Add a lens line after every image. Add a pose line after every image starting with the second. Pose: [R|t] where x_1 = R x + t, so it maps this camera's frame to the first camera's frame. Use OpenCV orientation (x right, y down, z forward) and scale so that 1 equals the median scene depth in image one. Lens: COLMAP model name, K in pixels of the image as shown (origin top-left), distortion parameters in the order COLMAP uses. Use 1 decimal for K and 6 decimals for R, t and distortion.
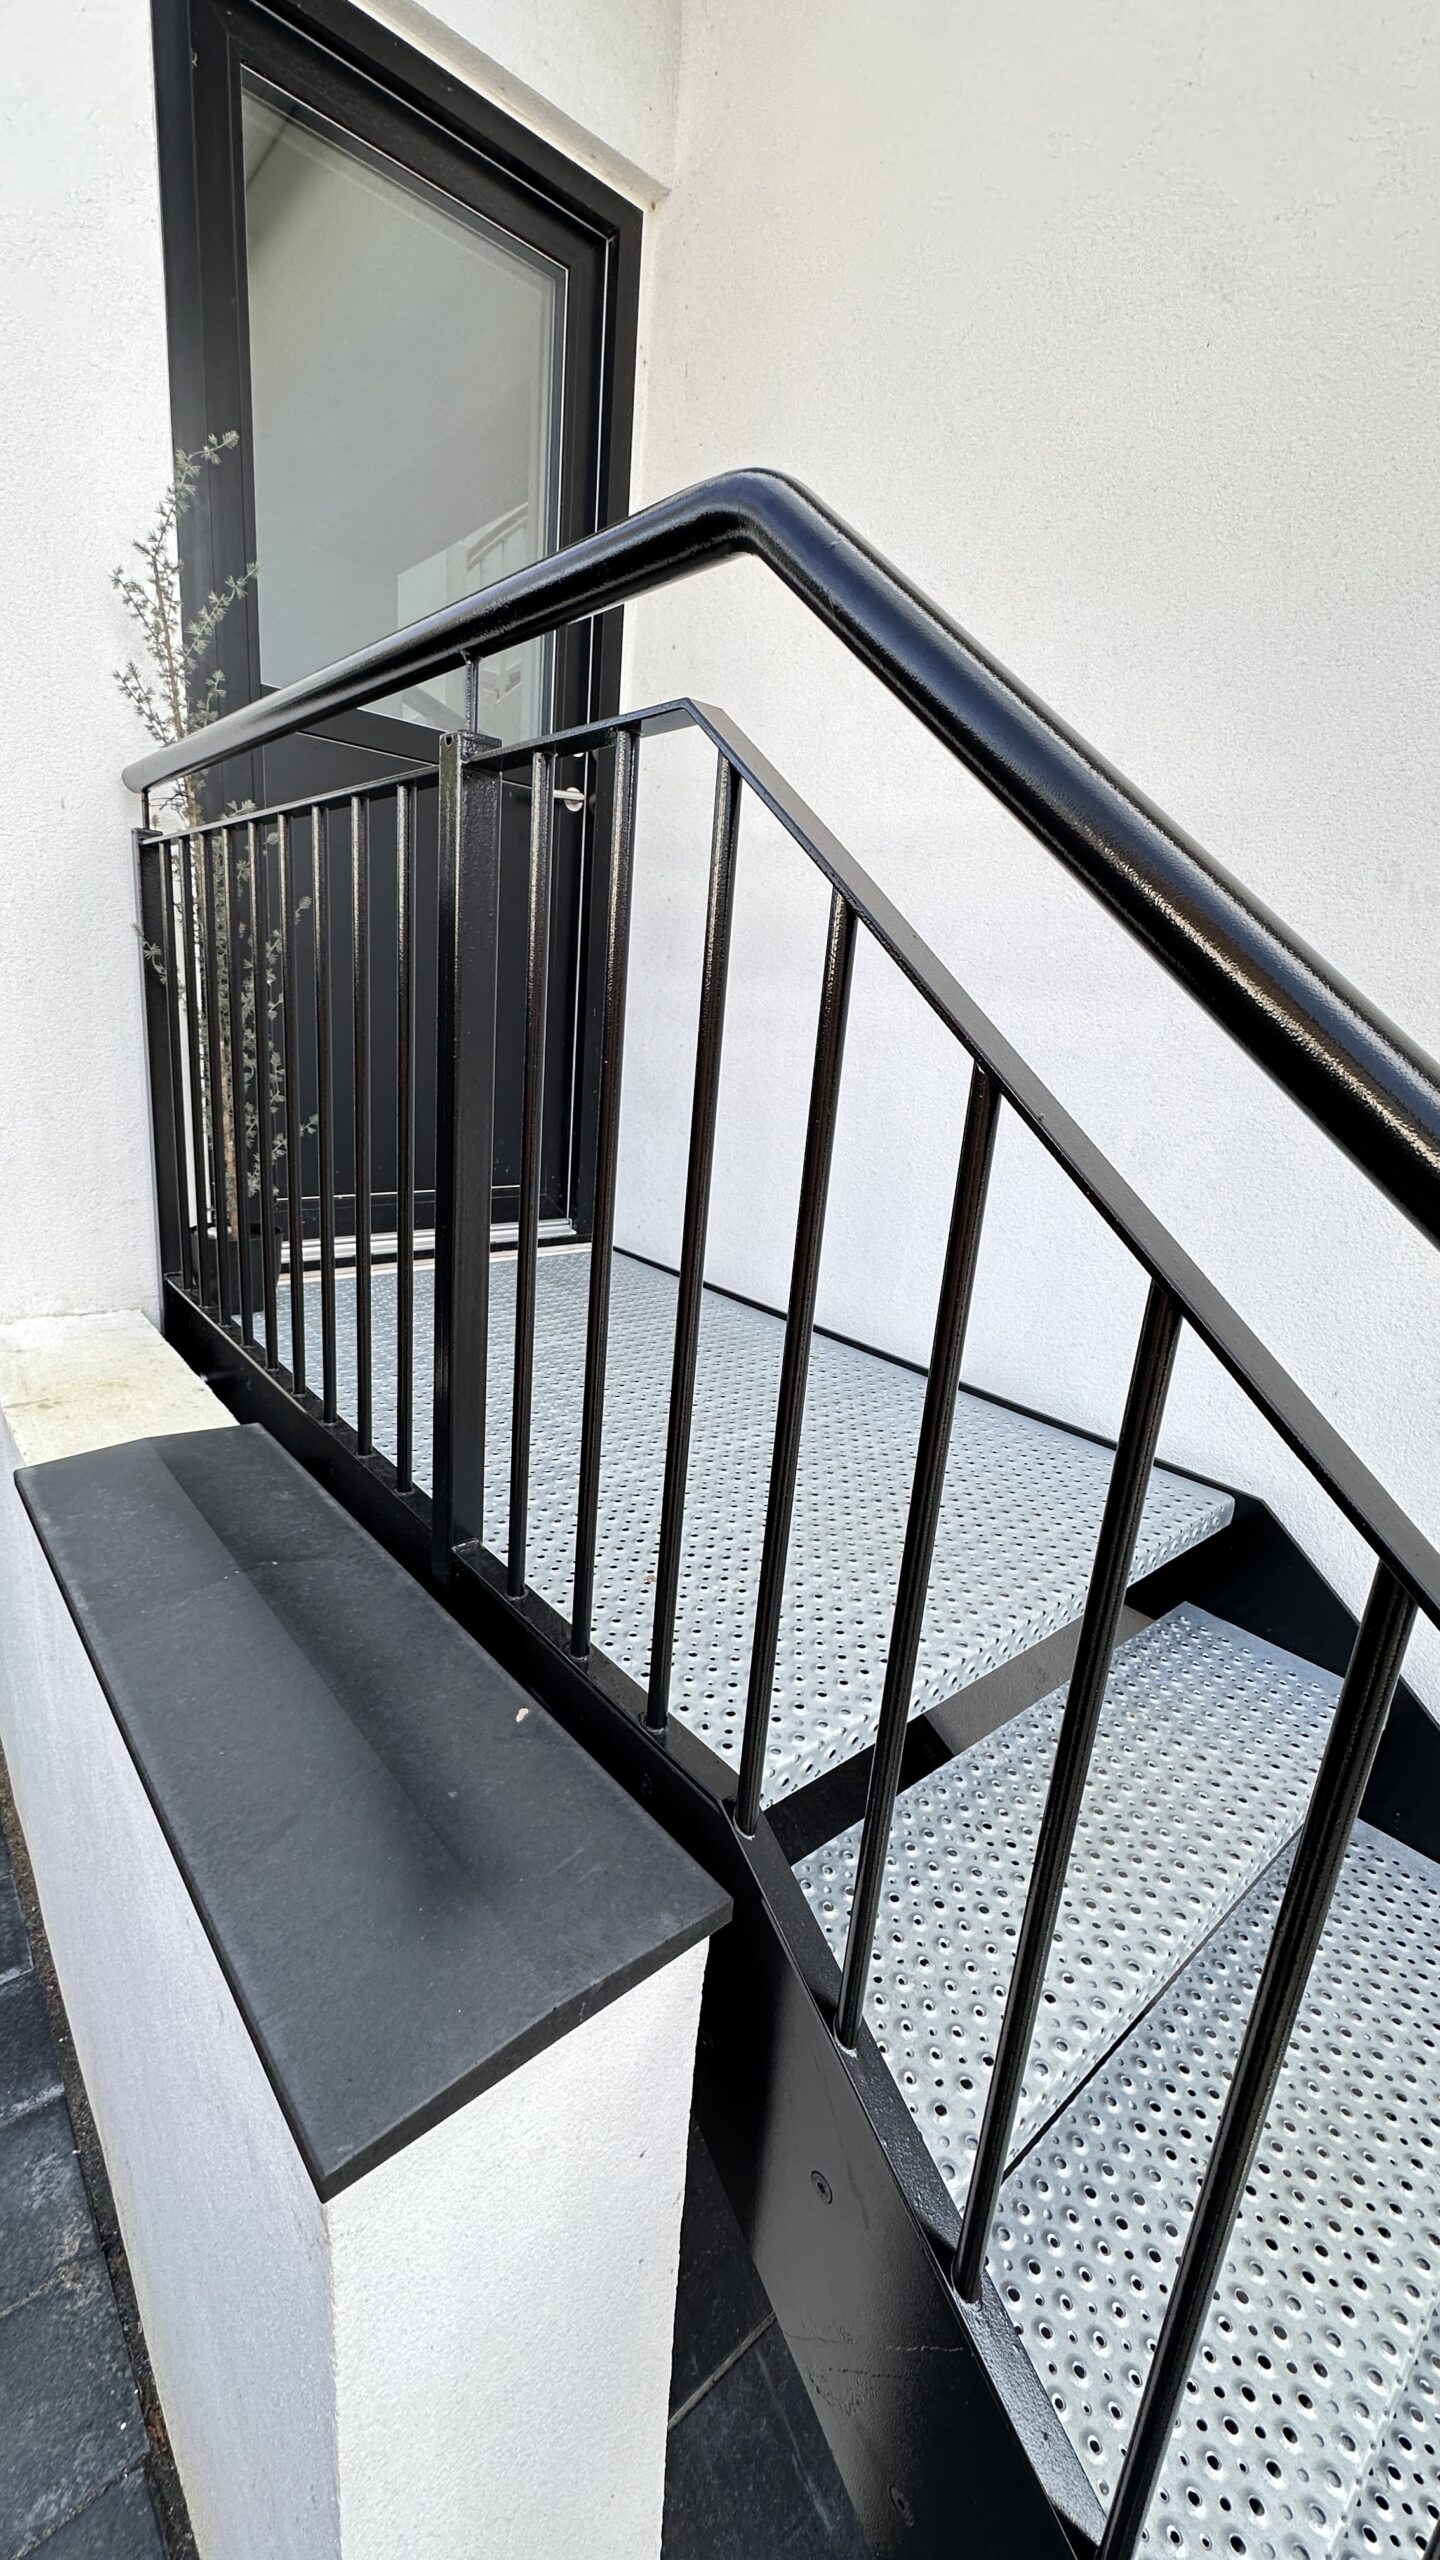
lens RADIAL K [[1015.7, 0, 705.4], [0, 1015.7, 1276.9], [0, 0, 1]] dist [-0.001618, 0.000207]
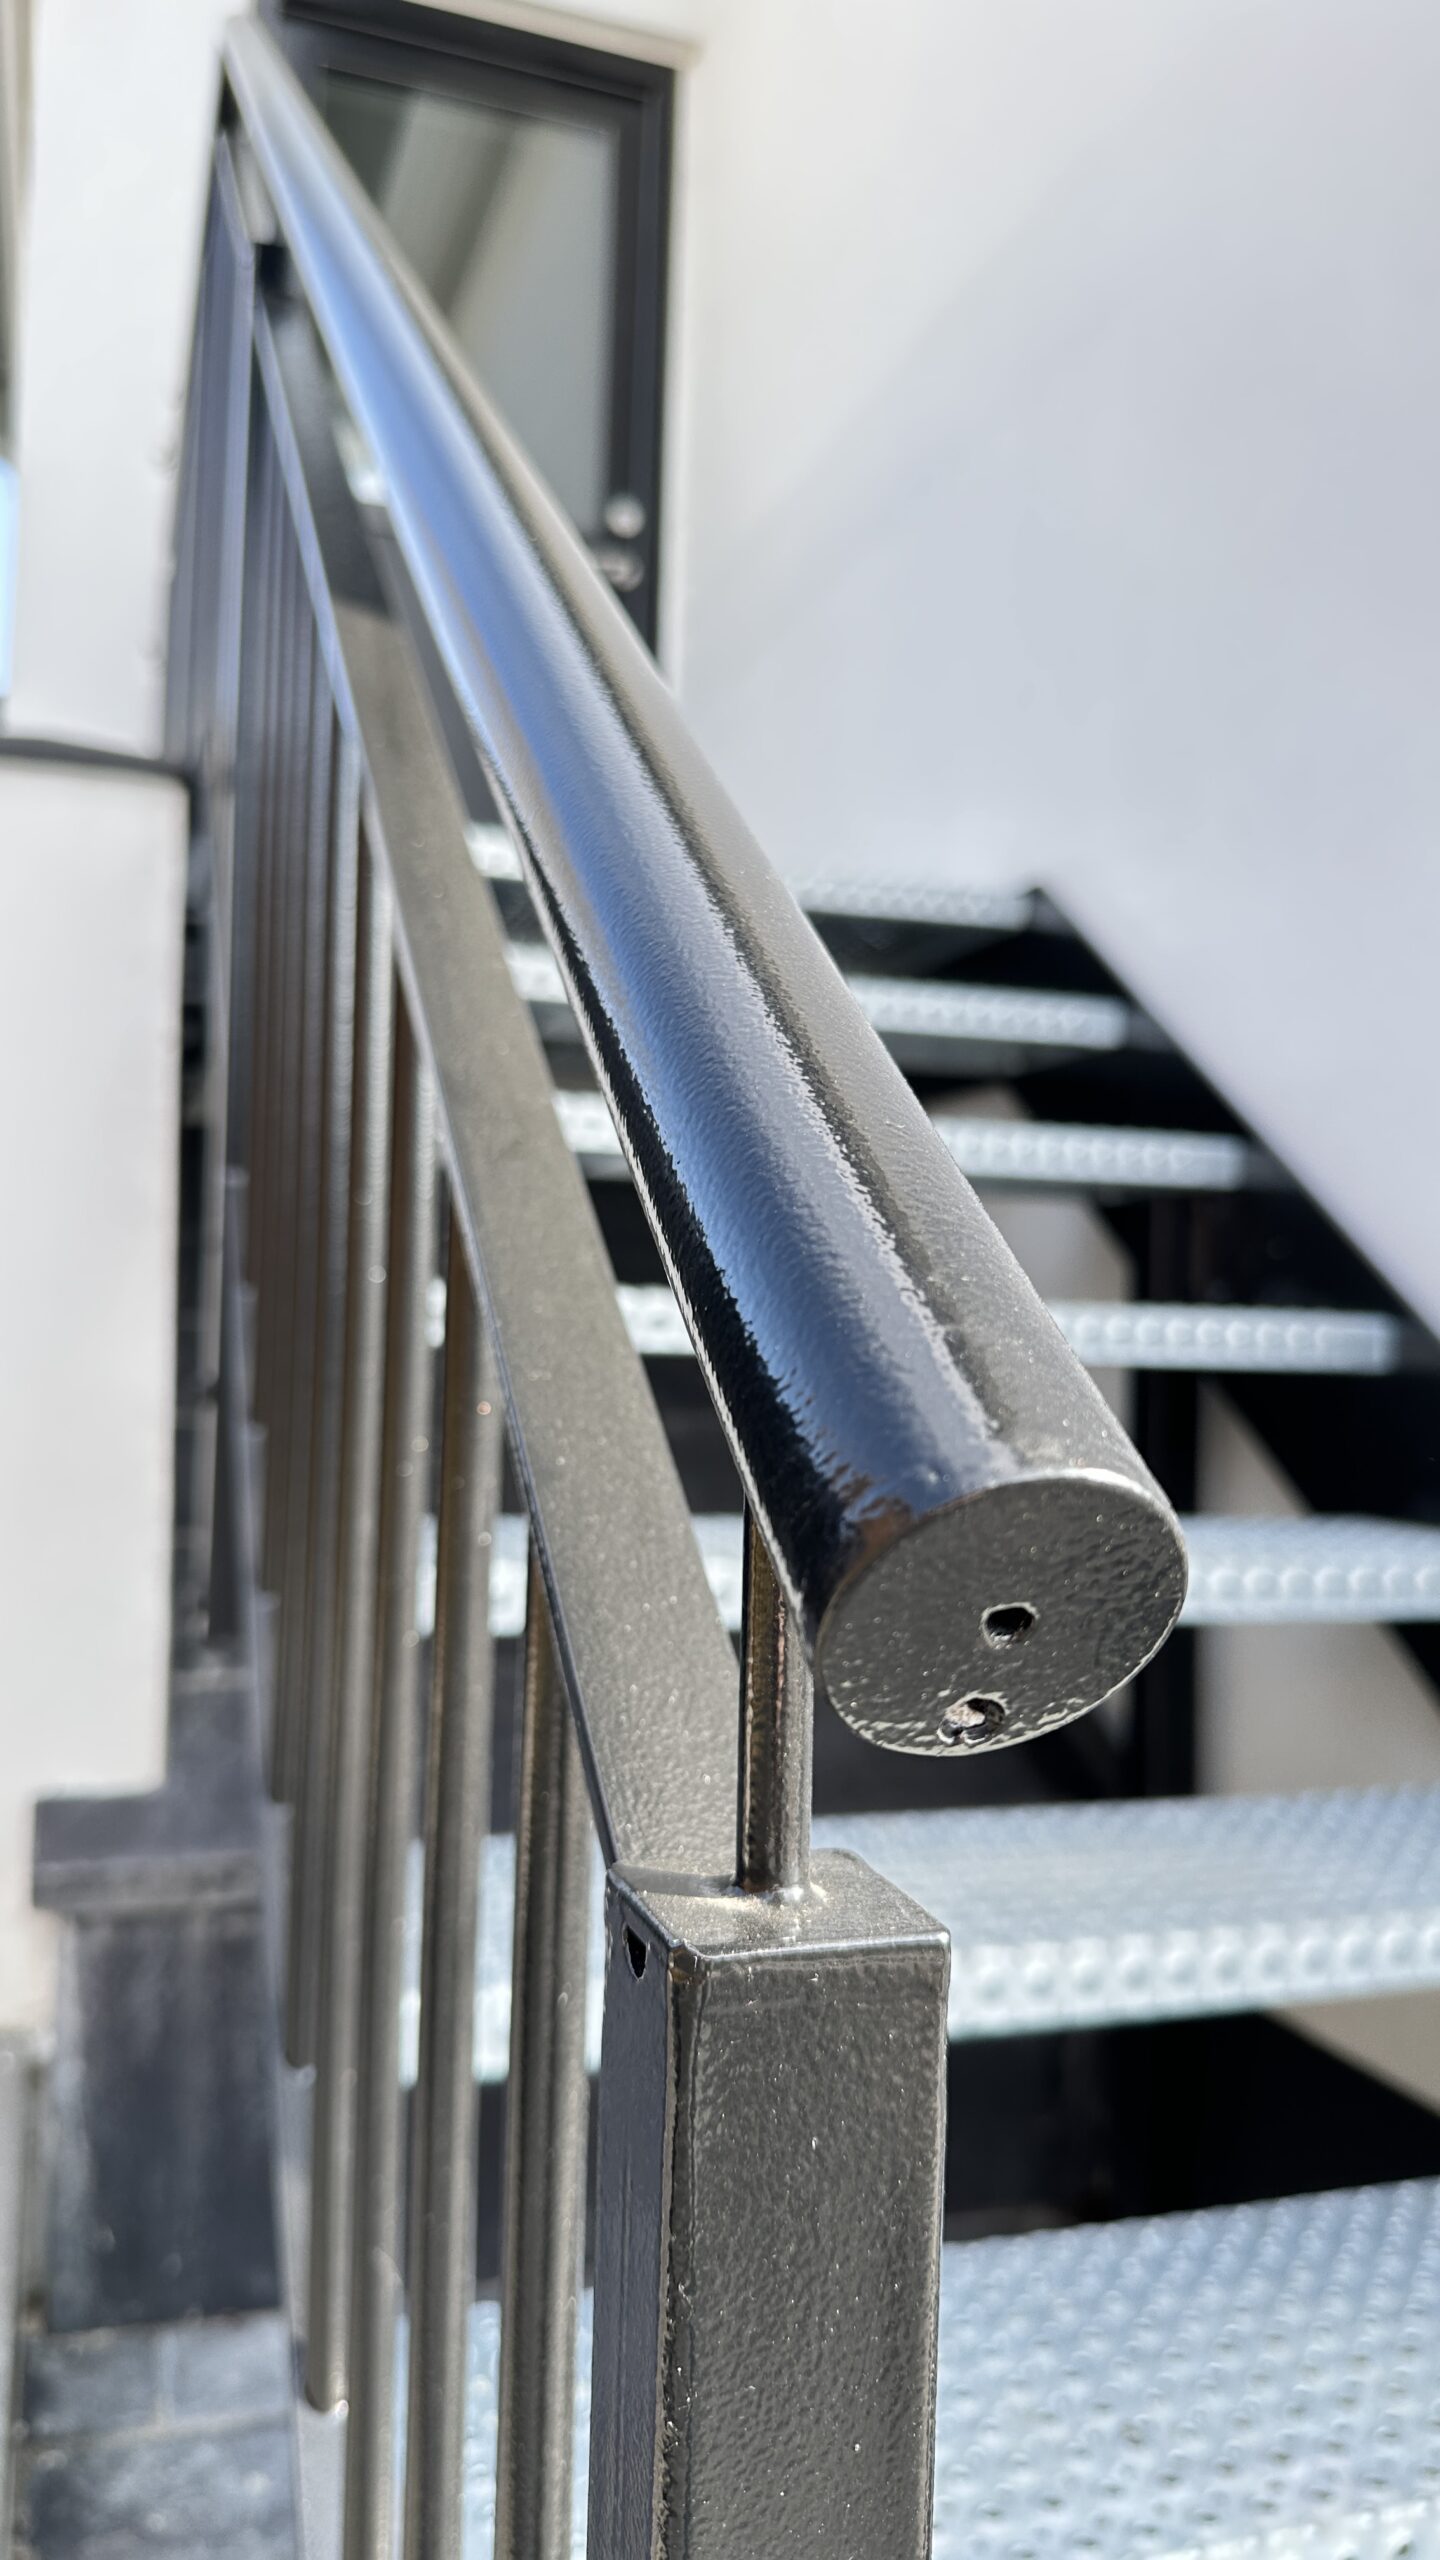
lens RADIAL K [[1842.9, 0, 720.0], [0, 1842.9, 1280.0], [0, 0, 1]] dist [0.002532, 0.000091]
pose [[0.937065, -0.050466, -0.345489, 0.765644], [-0.055092, 0.955733, -0.289030, 0.948697], [0.344782, 0.289874, 0.892804, -0.450723]]
